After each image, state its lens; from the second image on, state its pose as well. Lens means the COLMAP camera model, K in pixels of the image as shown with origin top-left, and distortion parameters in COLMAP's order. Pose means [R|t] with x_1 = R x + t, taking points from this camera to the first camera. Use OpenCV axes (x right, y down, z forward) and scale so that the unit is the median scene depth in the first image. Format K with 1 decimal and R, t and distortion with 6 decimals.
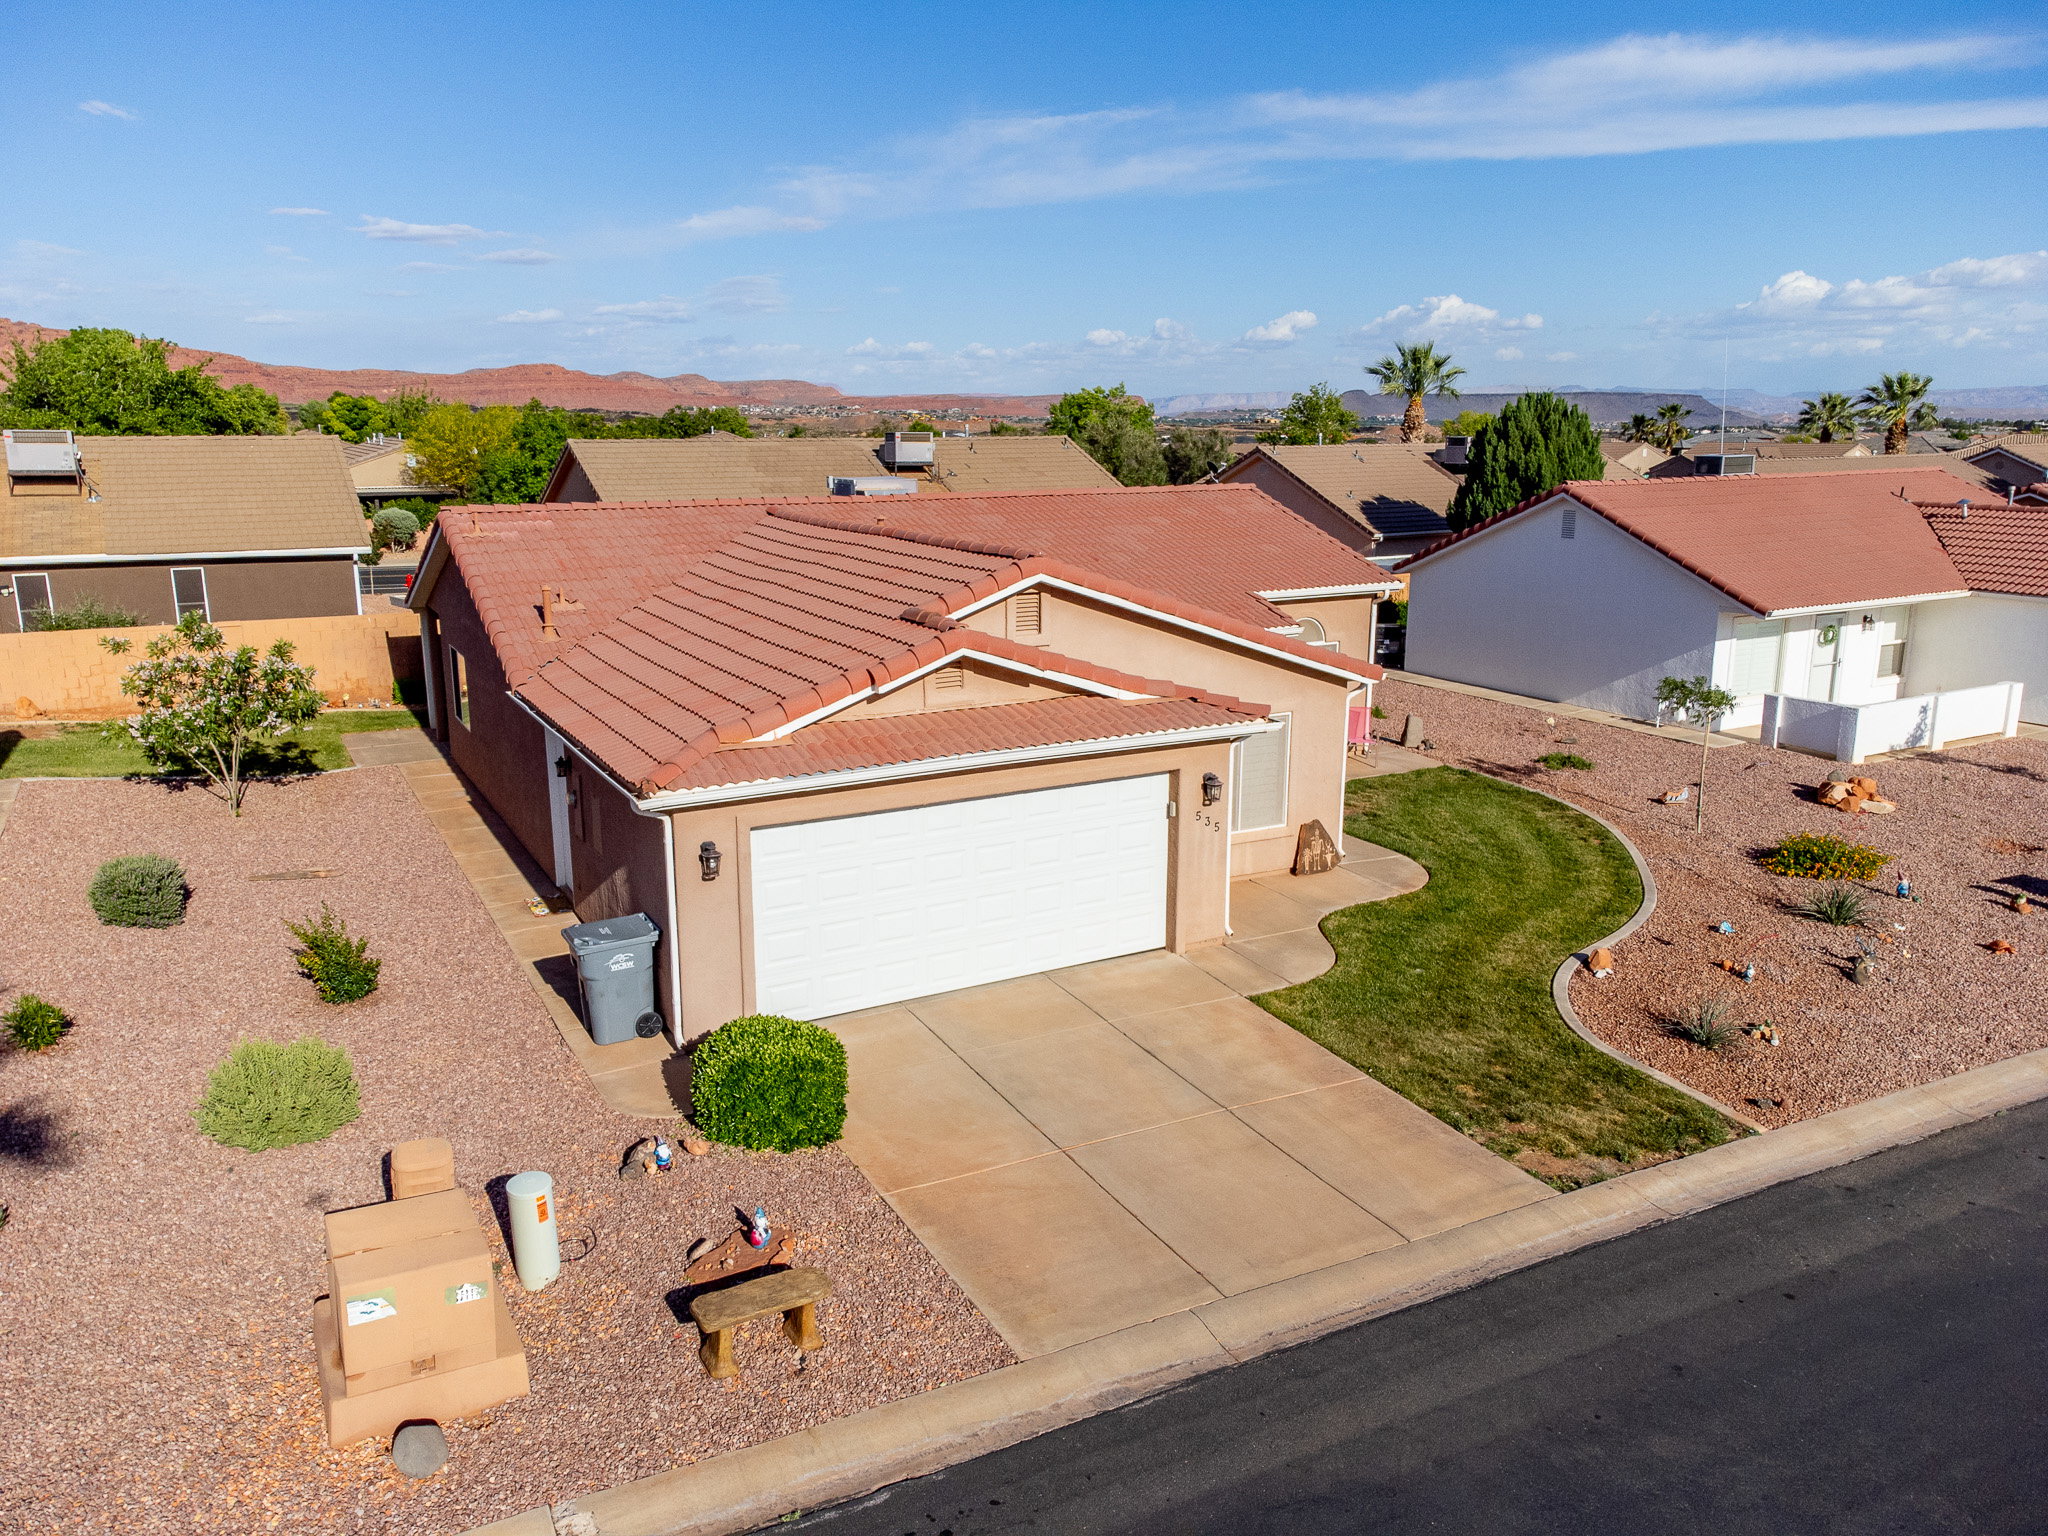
lens RADIAL K [[1528.9, 0, 1021.0], [0, 1528.9, 774.5], [0, 0, 1]] dist [-0.012396, 0.050818]
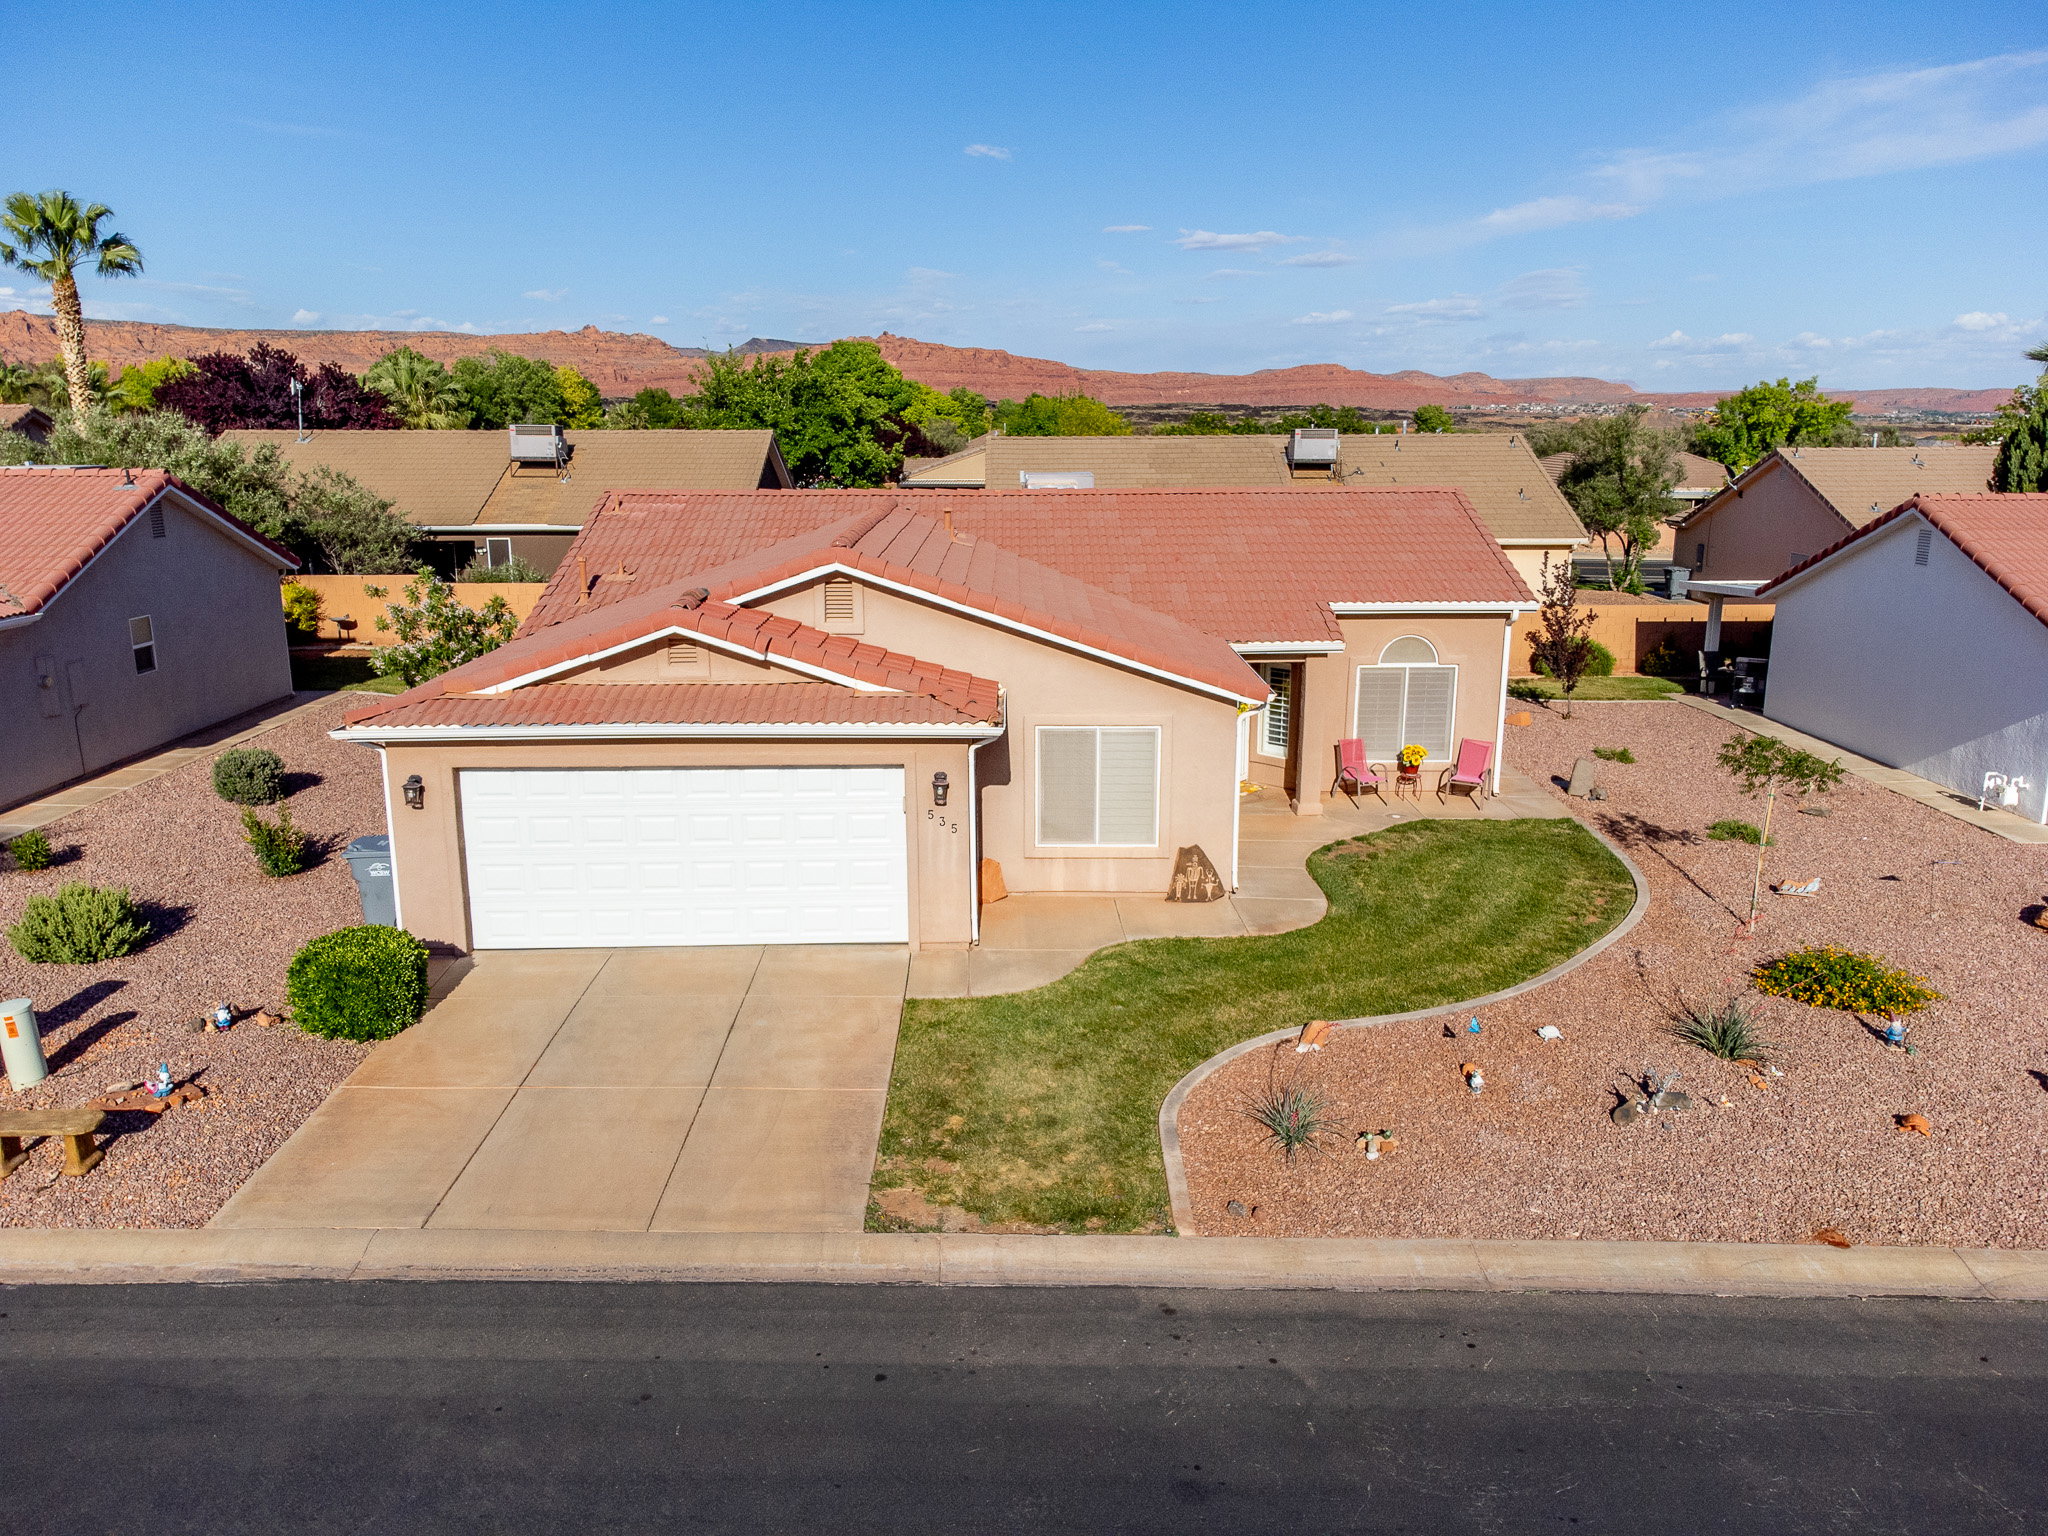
lens RADIAL K [[1530.8, 0, 1024.0], [0, 1530.8, 768.0], [0, 0, 1]] dist [0.010229, 0.005858]
pose [[0.885943, 0.105634, -0.451604, 0.588683], [-0.107484, 0.993971, 0.021640, -0.029494], [0.451168, 0.029368, 0.891956, 0.134708]]
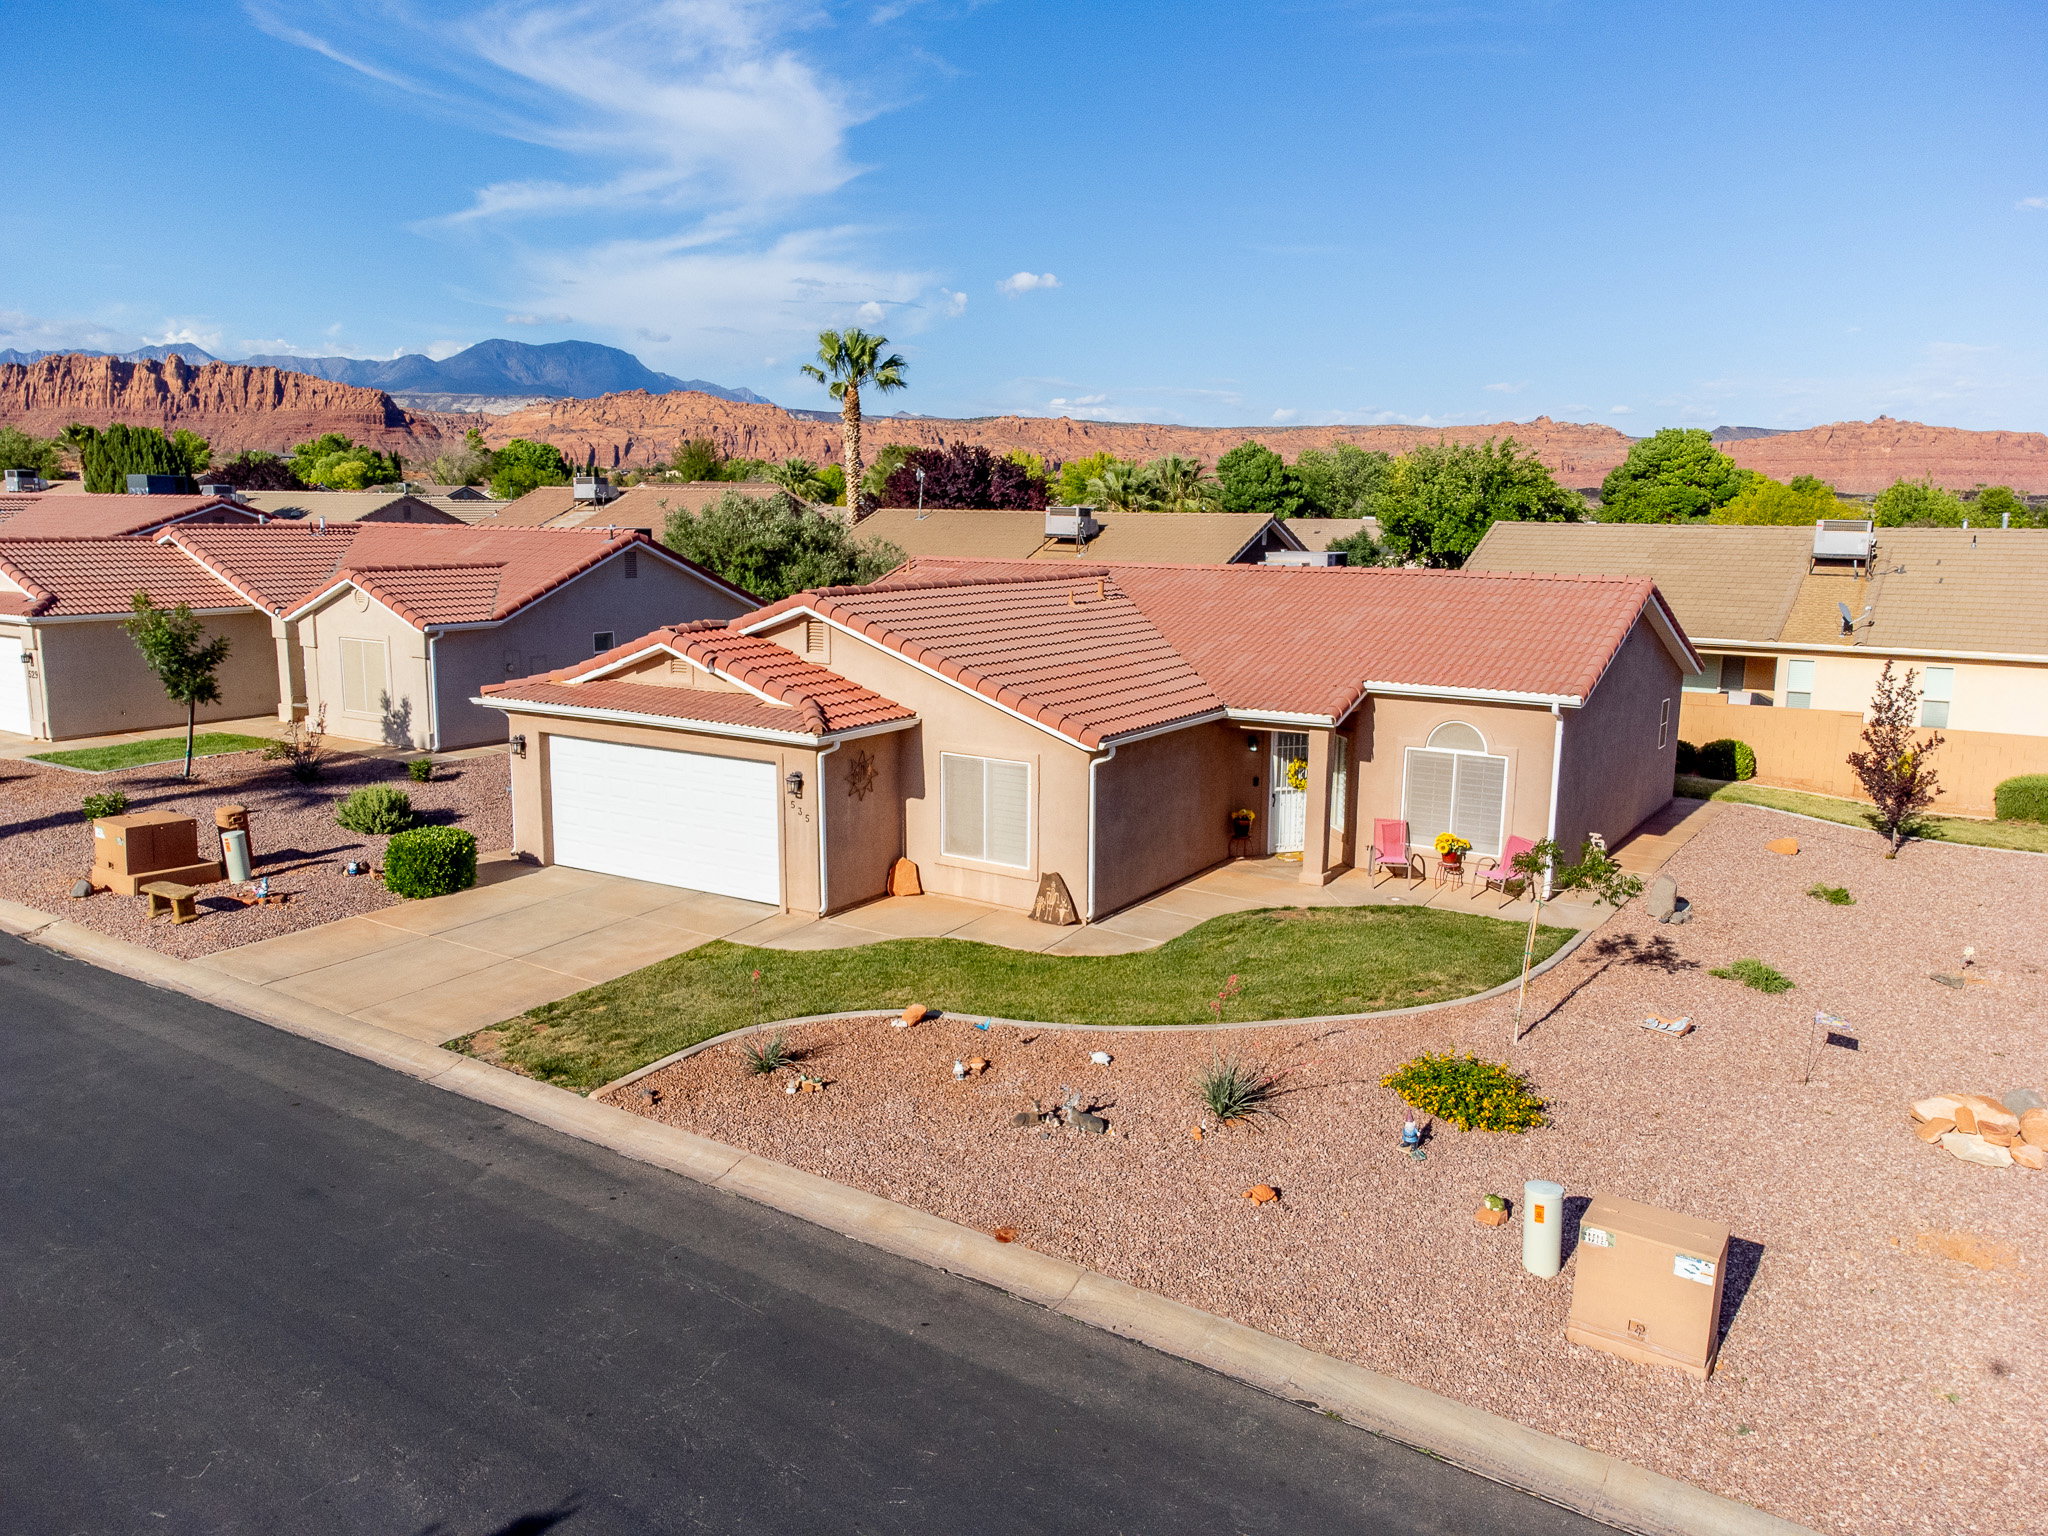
lens RADIAL K [[1528.9, 0, 1021.0], [0, 1528.9, 774.5], [0, 0, 1]] dist [-0.012396, 0.050818]
pose [[0.480906, 0.162238, -0.861631, 1.219545], [-0.211992, 0.975089, 0.065281, -0.112773], [0.850758, 0.151265, 0.503319, 0.505559]]
